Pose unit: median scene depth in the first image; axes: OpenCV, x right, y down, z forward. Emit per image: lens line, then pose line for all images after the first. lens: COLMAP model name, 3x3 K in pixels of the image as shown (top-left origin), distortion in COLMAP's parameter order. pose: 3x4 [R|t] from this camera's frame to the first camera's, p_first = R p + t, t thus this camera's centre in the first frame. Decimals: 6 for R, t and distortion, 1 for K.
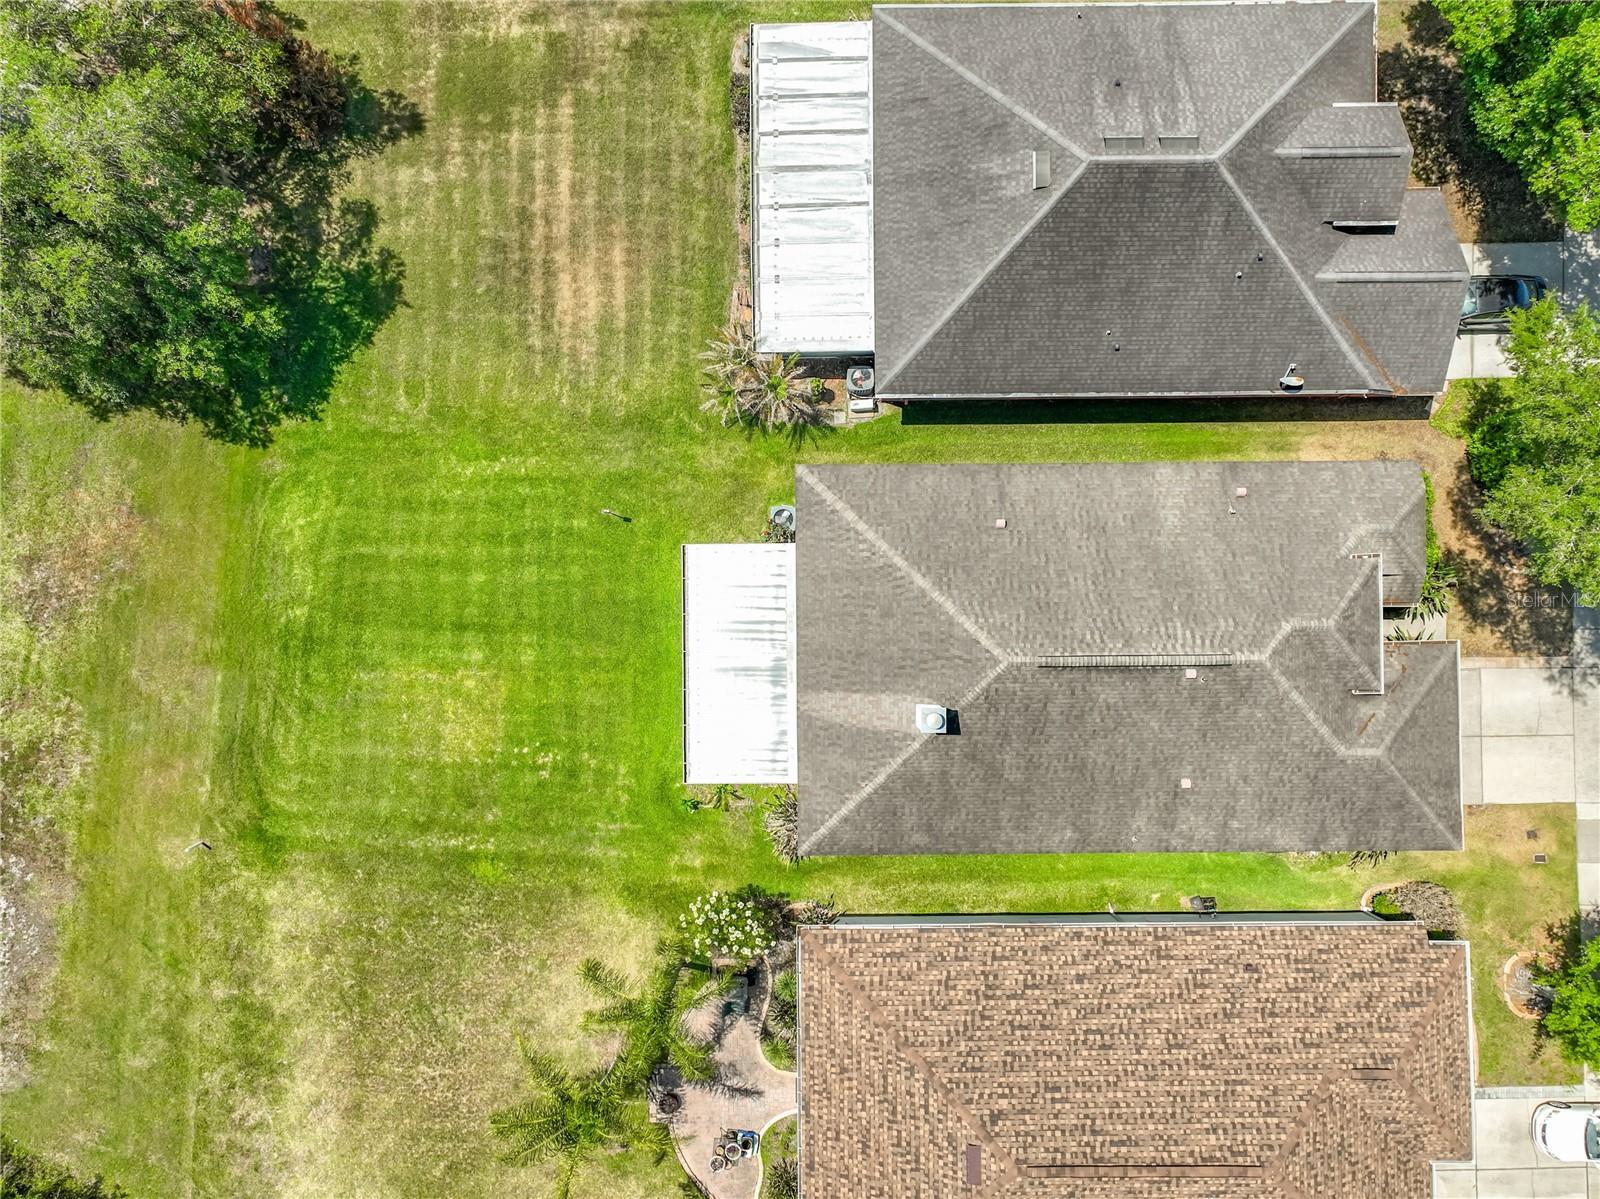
lens RADIAL K [[1148.6, 0, 808.1], [0, 1148.6, 614.6], [0, 0, 1]] dist [-0.006545, 0.006773]
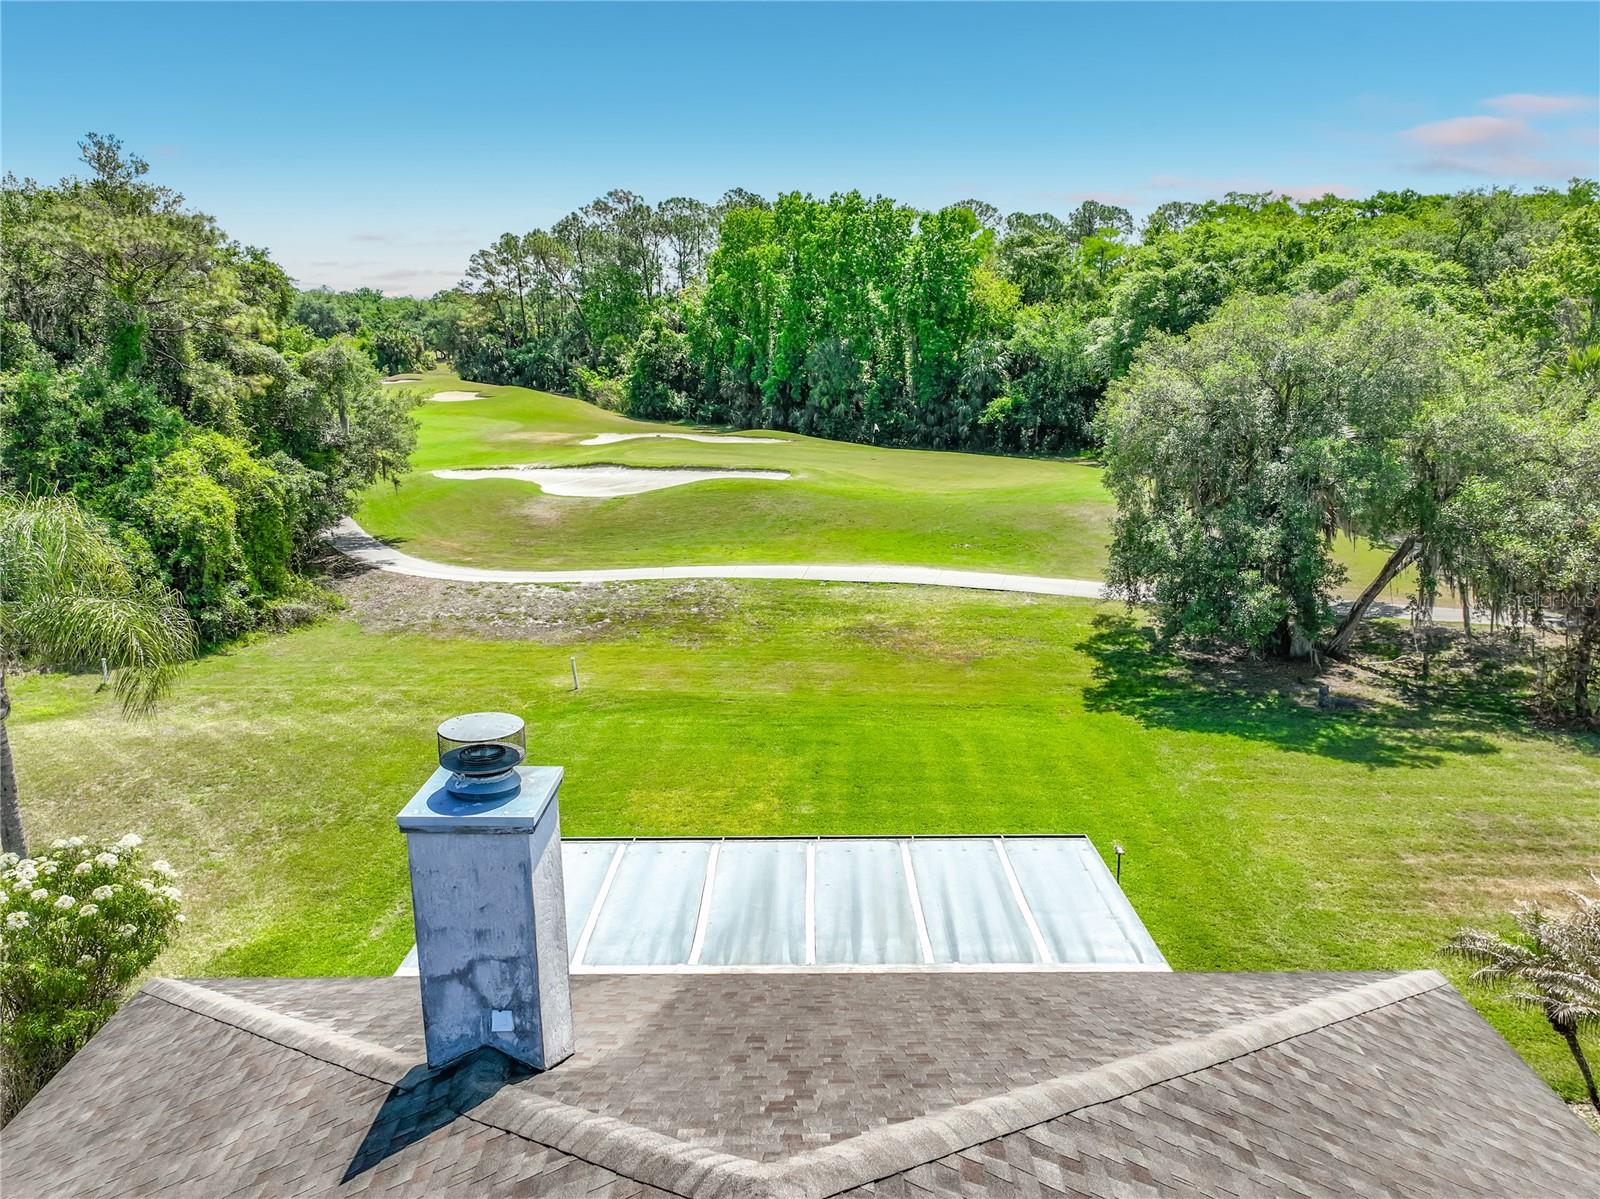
lens RADIAL K [[1138.5, 0, 807.6], [0, 1138.5, 610.0], [0, 0, 1]] dist [0.002490, -0.006355]
pose [[-0.005588, 0.250316, -0.968148, 0.234319], [-0.999867, 0.013448, 0.009248, 0.030058], [0.015335, 0.968071, 0.250207, 0.761959]]
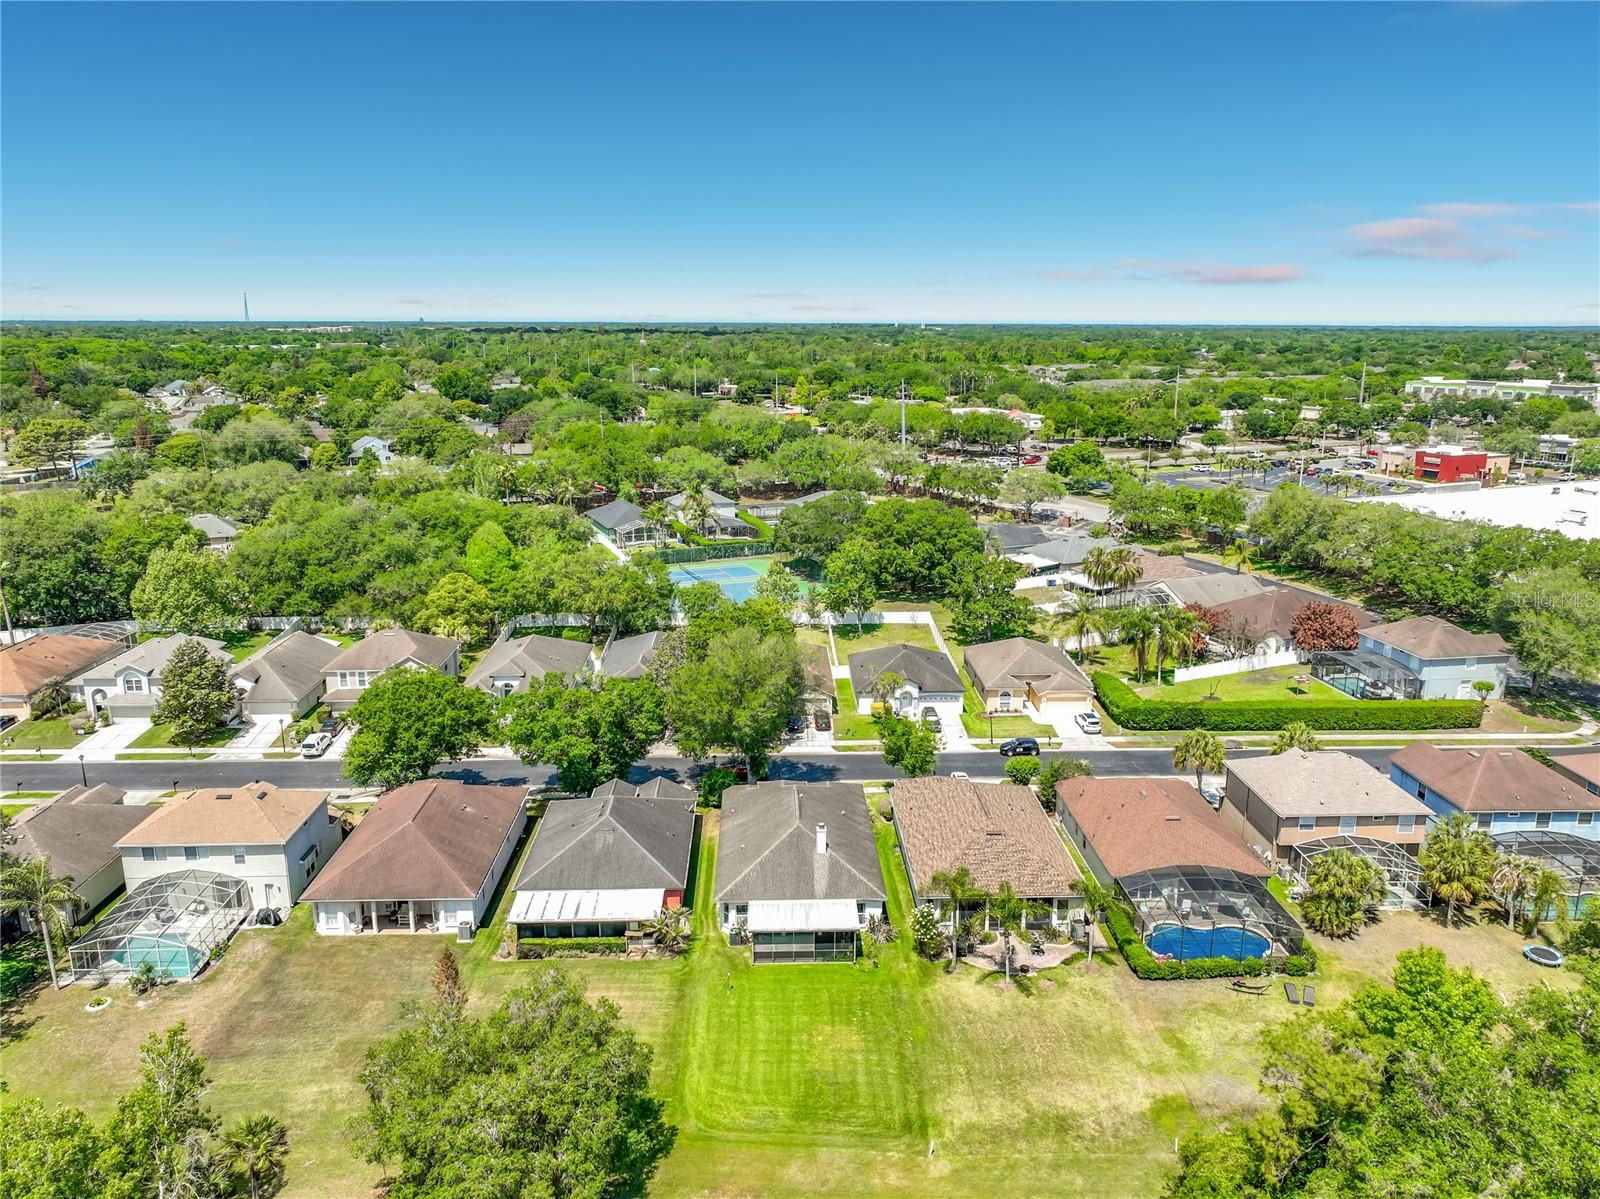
lens RADIAL K [[1141.6, 0, 801.1], [0, 1141.6, 565.7], [0, 0, 1]] dist [0.005233, -0.001581]
pose [[-0.026681, -0.214719, 0.976311, -1.893143], [0.999476, 0.012185, 0.029994, -0.032652], [-0.018337, 0.976600, 0.214281, -0.108385]]
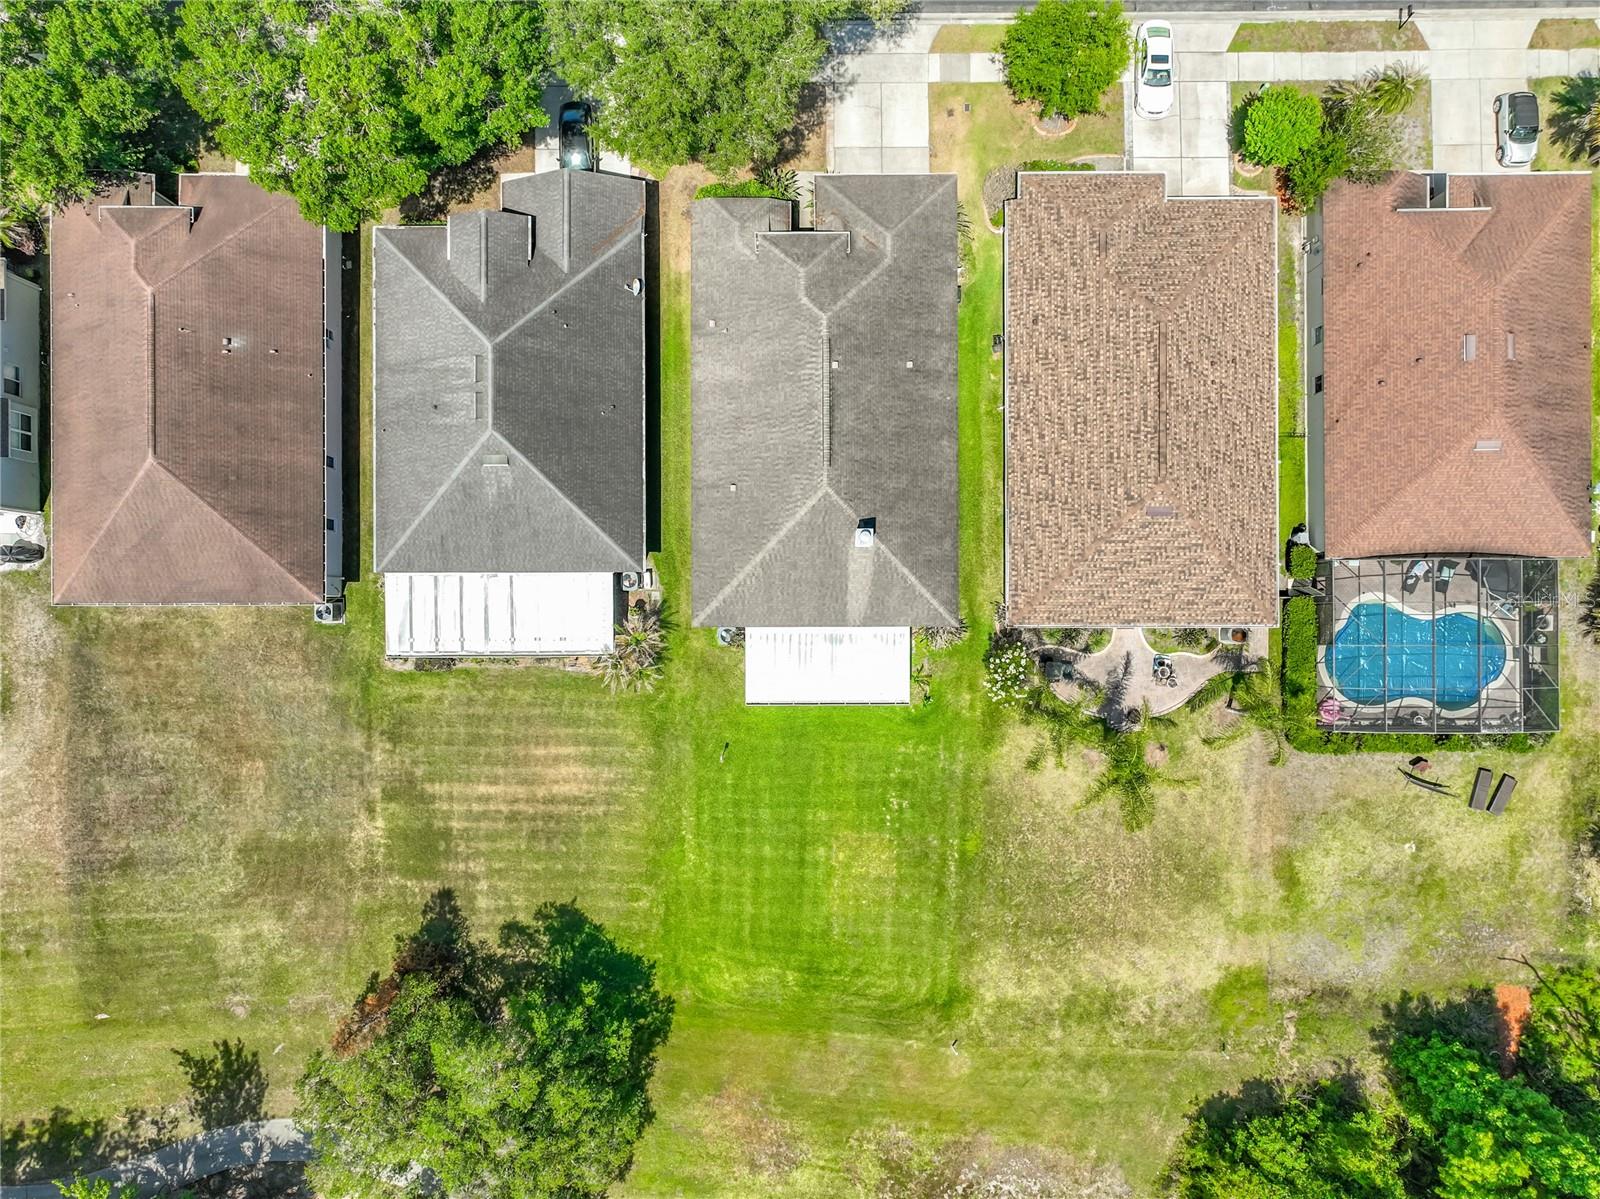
lens RADIAL K [[1138.5, 0, 807.6], [0, 1138.5, 610.0], [0, 0, 1]] dist [0.002490, -0.006355]
pose [[0.004857, -0.999980, 0.004137, 0.005062], [0.999859, 0.004923, 0.016076, -0.006119], [-0.016096, 0.004058, 0.999862, -0.416640]]
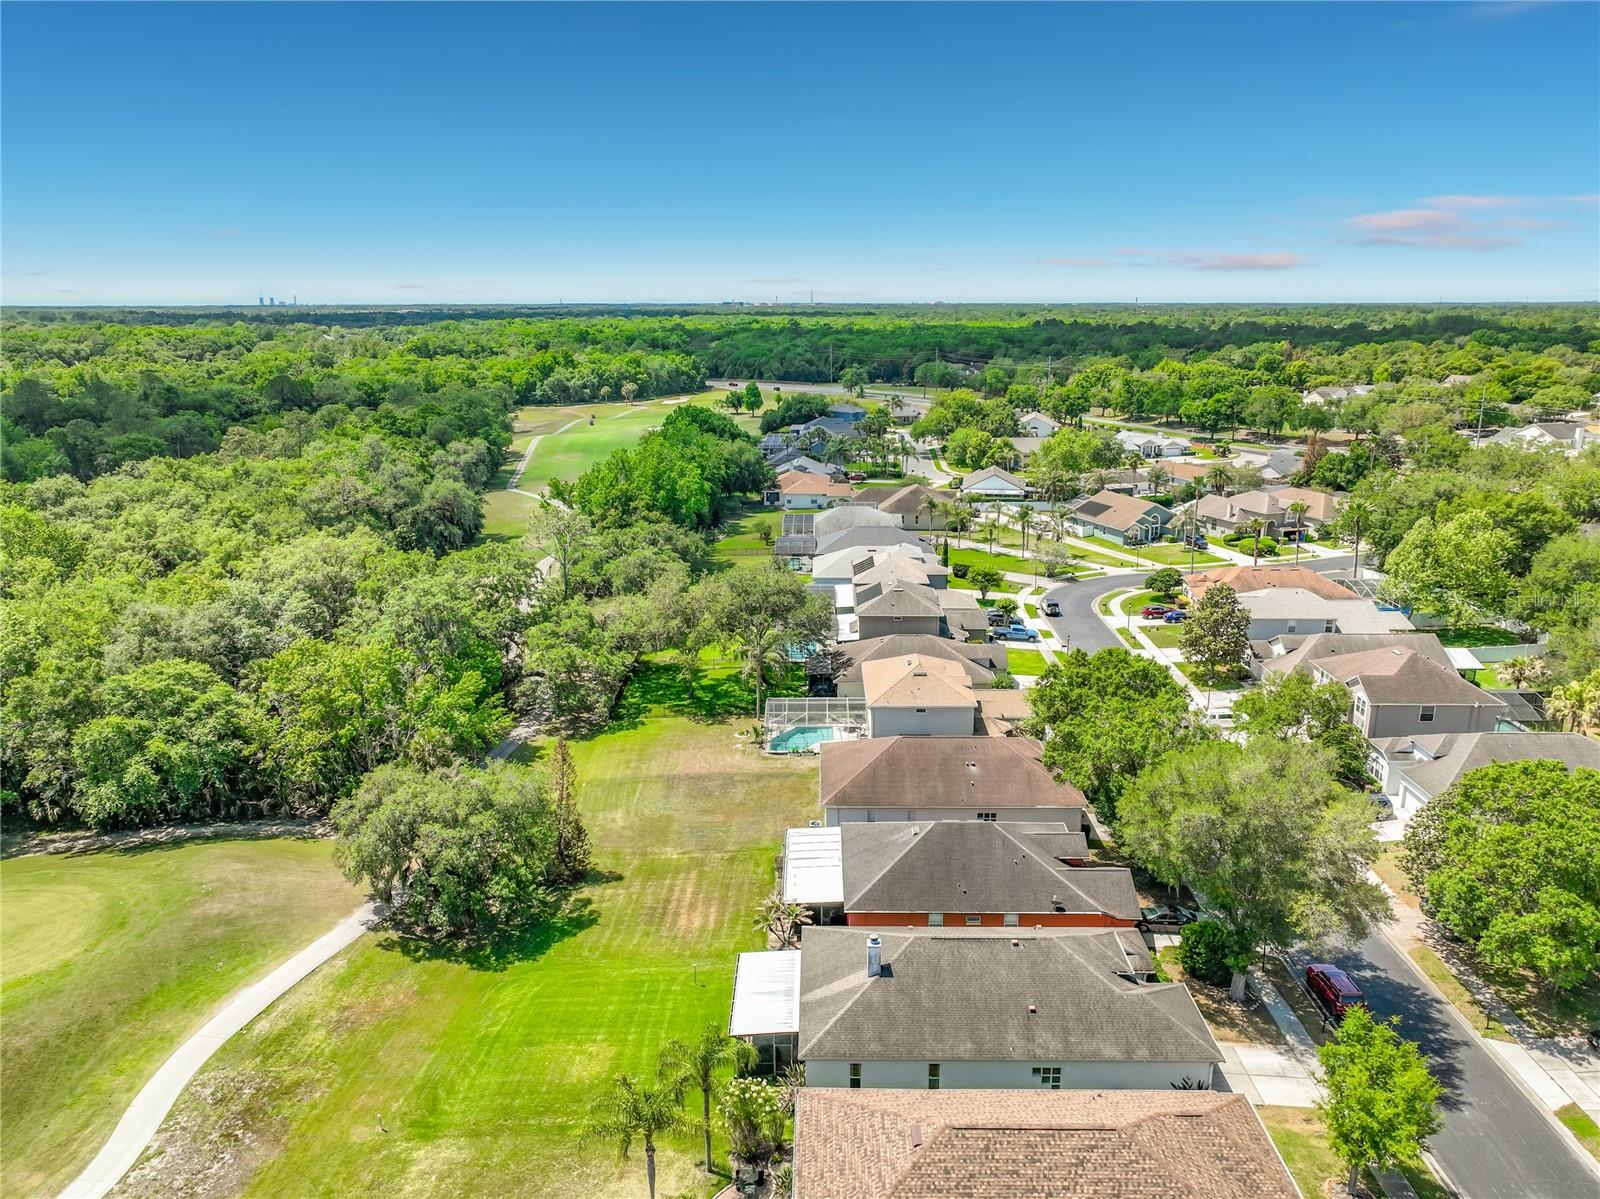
lens RADIAL K [[1138.5, 0, 807.6], [0, 1138.5, 610.0], [0, 0, 1]] dist [0.002490, -0.006355]
pose [[0.999839, -0.000241, -0.017914, 0.029808], [-0.017192, 0.268497, -0.963127, 1.410725], [0.005043, 0.963280, 0.268450, -0.004942]]
